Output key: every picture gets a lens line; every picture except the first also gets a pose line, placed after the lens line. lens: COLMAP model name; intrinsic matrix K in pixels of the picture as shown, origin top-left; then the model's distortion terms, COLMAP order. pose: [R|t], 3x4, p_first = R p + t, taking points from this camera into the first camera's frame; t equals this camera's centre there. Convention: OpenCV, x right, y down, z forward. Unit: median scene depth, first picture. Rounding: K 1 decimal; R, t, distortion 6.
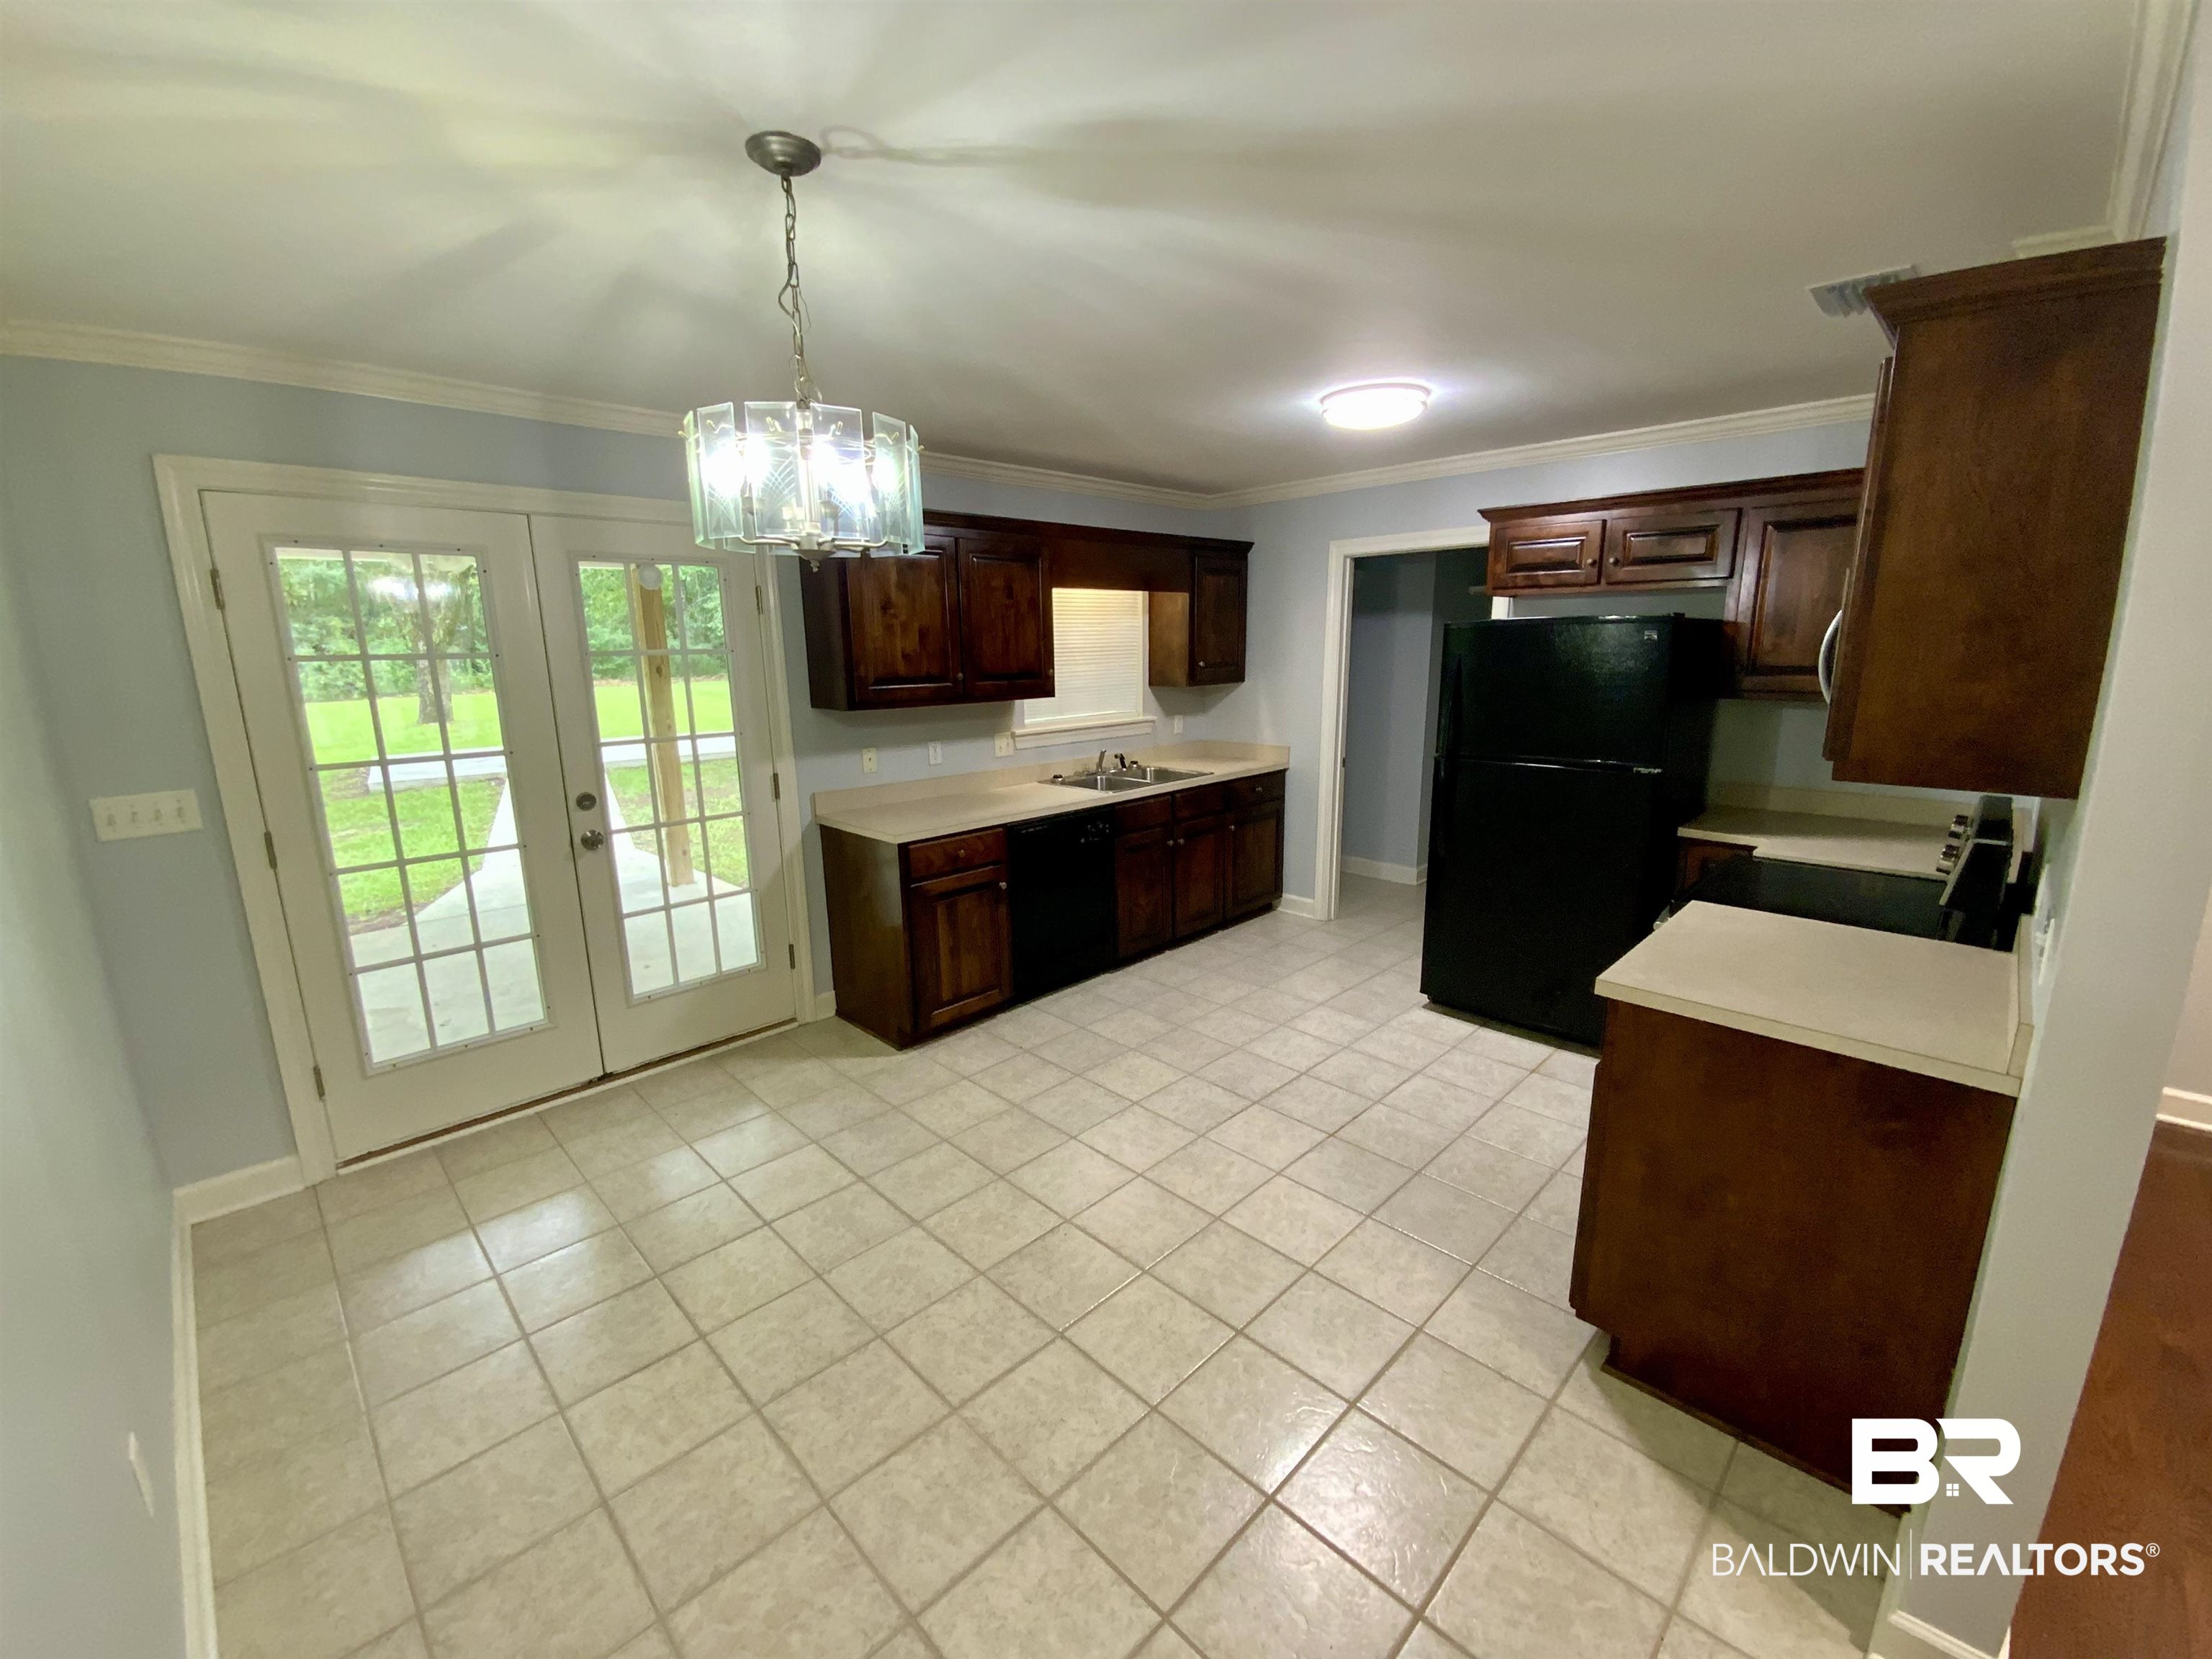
lens RADIAL K [[898.9, 0, 1107.3], [0, 898.9, 836.8], [0, 0, 1]] dist [0.027669, -0.021217]
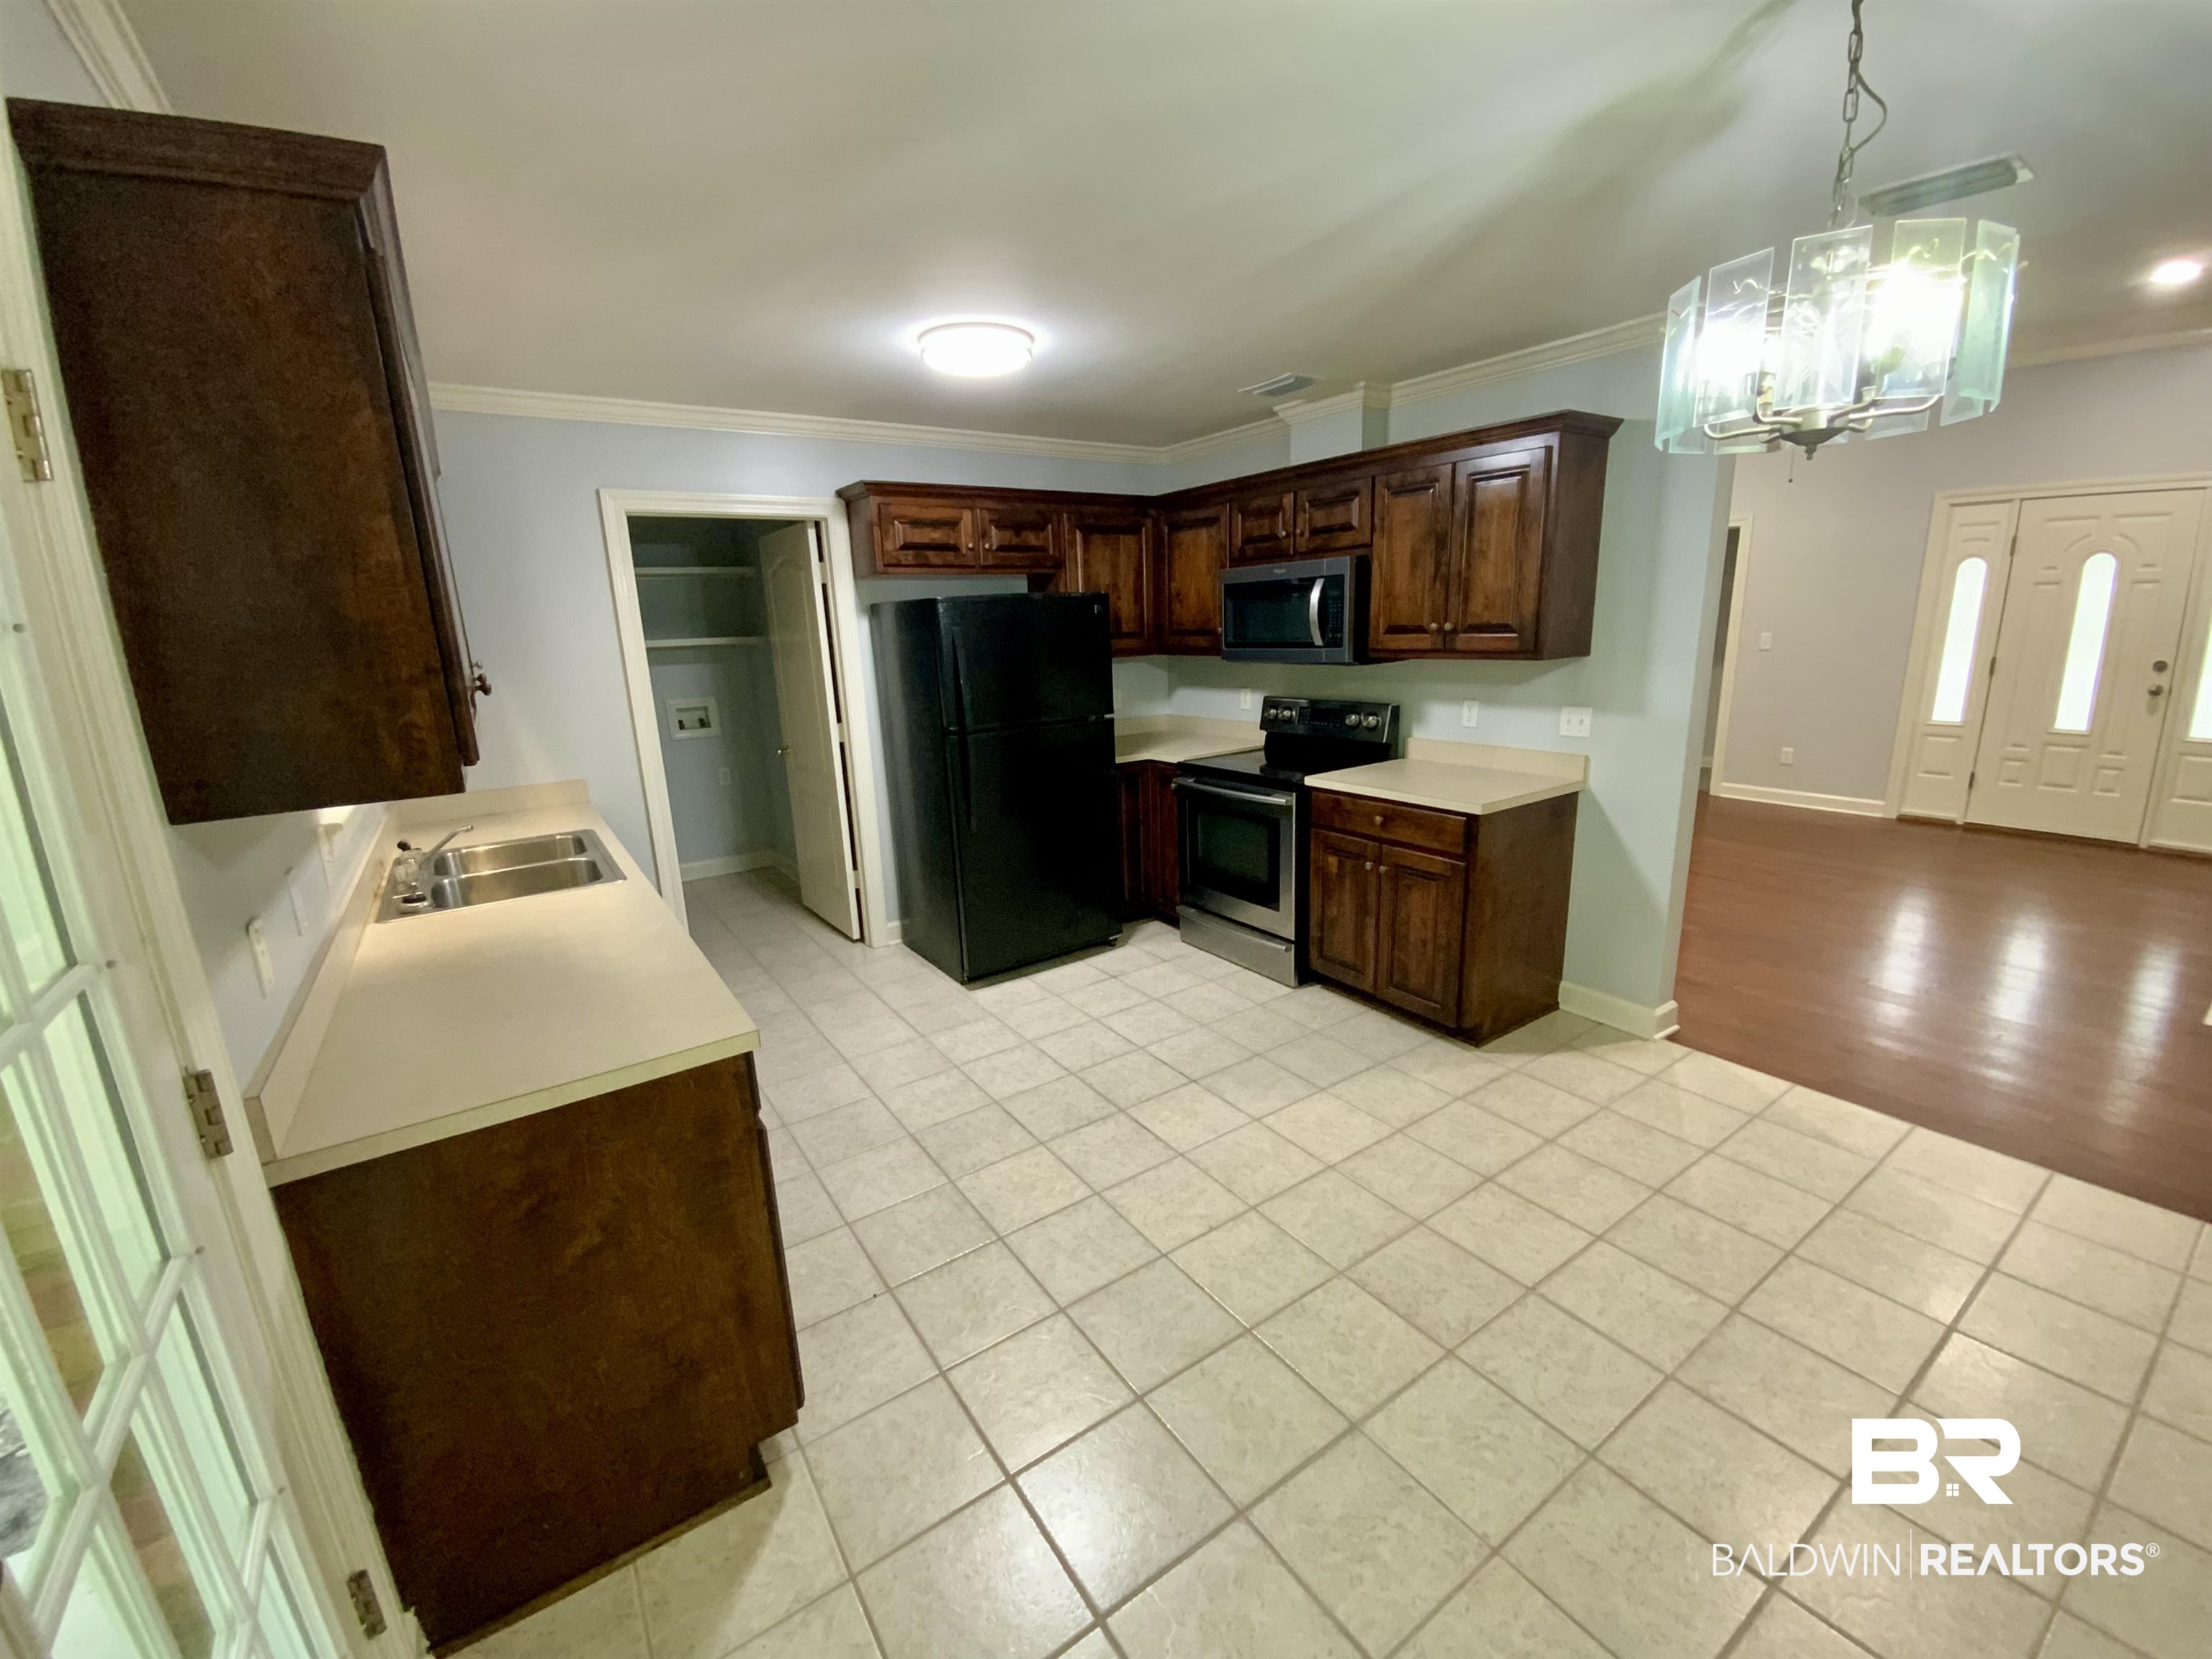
lens RADIAL K [[943.6, 0, 1073.2], [0, 943.6, 844.2], [0, 0, 1]] dist [0.033030, -0.024978]
pose [[0.180514, -0.237775, 0.954399, -0.725158], [0.251969, 0.949138, 0.188807, -0.157968], [-0.950750, 0.206397, 0.231245, 0.822335]]
